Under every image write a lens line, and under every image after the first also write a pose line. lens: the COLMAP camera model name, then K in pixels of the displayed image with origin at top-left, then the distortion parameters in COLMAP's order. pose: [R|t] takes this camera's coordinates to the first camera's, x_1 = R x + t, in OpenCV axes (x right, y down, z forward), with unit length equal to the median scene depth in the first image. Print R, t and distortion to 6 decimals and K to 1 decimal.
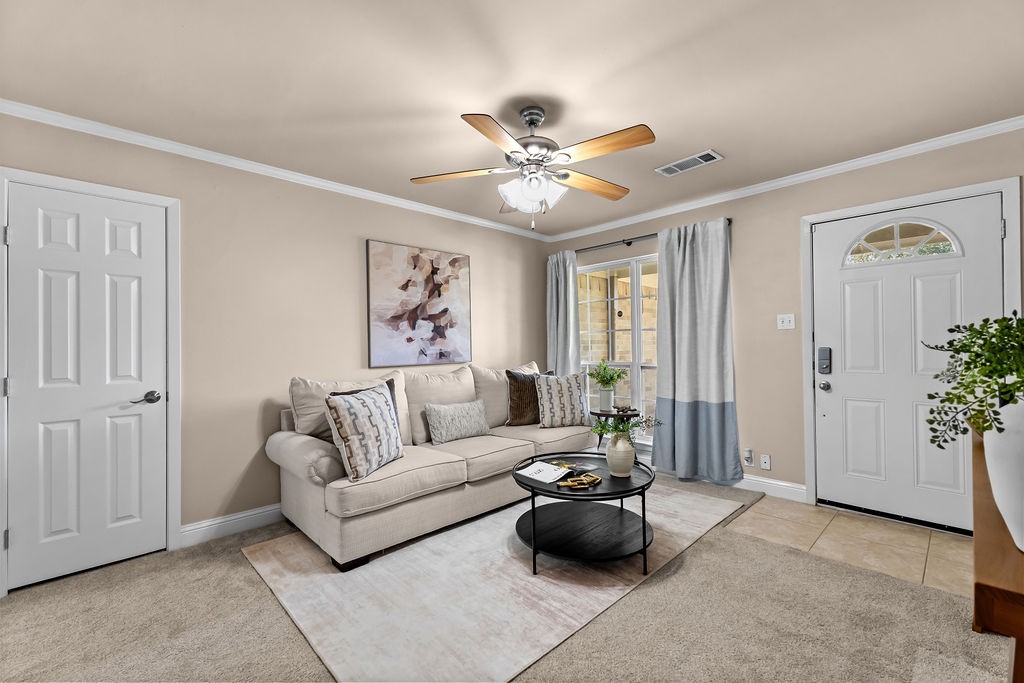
lens RADIAL K [[441.5, 0, 511.9], [0, 441.5, 344.0], [0, 0, 1]] dist [0.010137, 0.000010]
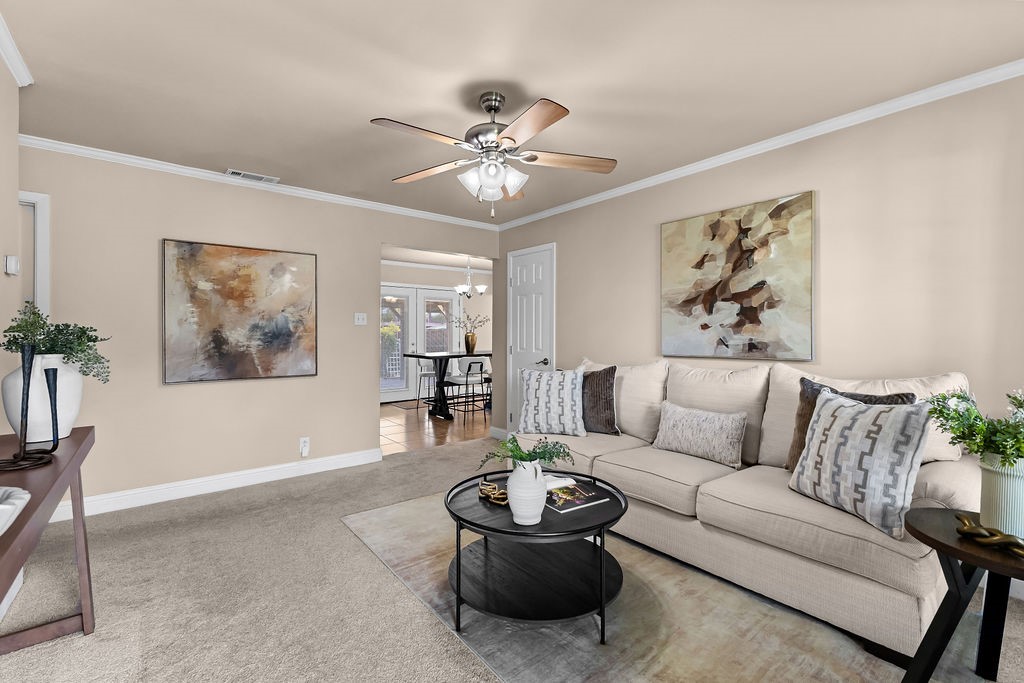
lens RADIAL K [[441.5, 0, 511.9], [0, 441.5, 344.0], [0, 0, 1]] dist [0.010137, 0.000010]
pose [[-0.085064, 0.040324, -0.995559, 0.625015], [0.007484, 0.999178, 0.039831, -0.012335], [0.996347, -0.004062, -0.085296, 0.690540]]
